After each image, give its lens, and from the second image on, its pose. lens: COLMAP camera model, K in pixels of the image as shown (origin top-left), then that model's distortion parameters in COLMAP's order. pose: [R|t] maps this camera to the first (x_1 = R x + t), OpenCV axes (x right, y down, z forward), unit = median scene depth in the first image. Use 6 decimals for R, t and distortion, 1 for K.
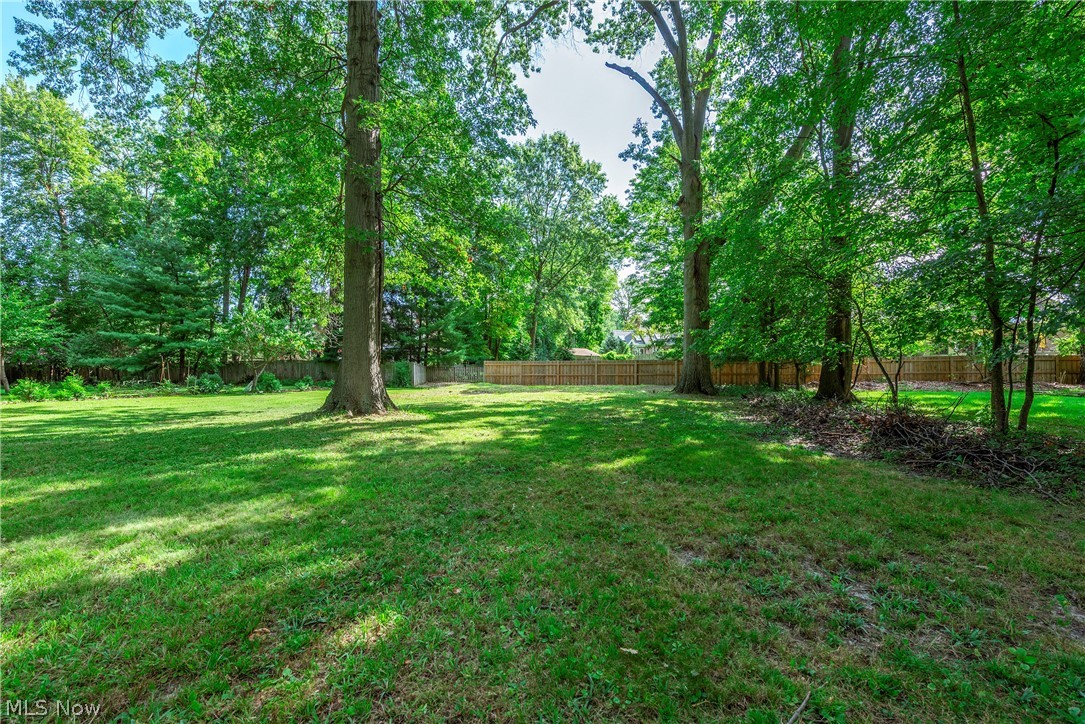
lens RADIAL K [[526.9, 0, 541.2], [0, 526.9, 364.1], [0, 0, 1]] dist [-0.002828, -0.000179]
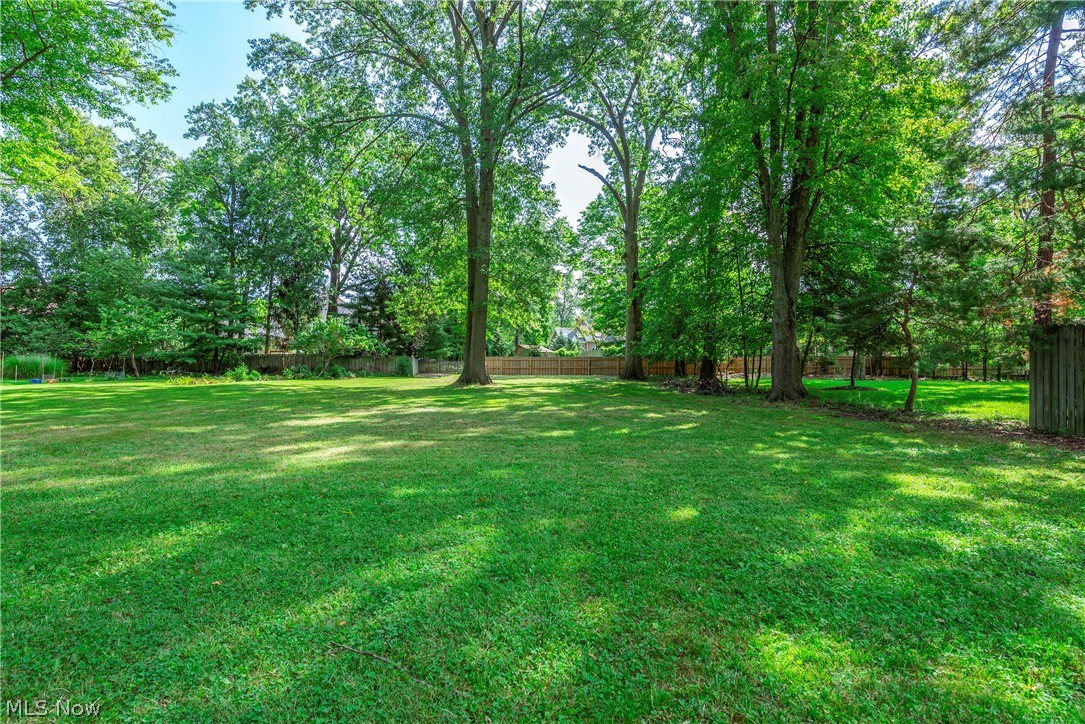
lens RADIAL K [[596.1, 0, 543.1], [0, 596.1, 360.9], [0, 0, 1]] dist [0.002092, 0.000092]
pose [[0.989450, 0.006640, 0.144720, -0.138646], [-0.007393, 0.999962, 0.004664, -0.003064], [-0.144683, -0.005685, 0.989462, -0.433352]]
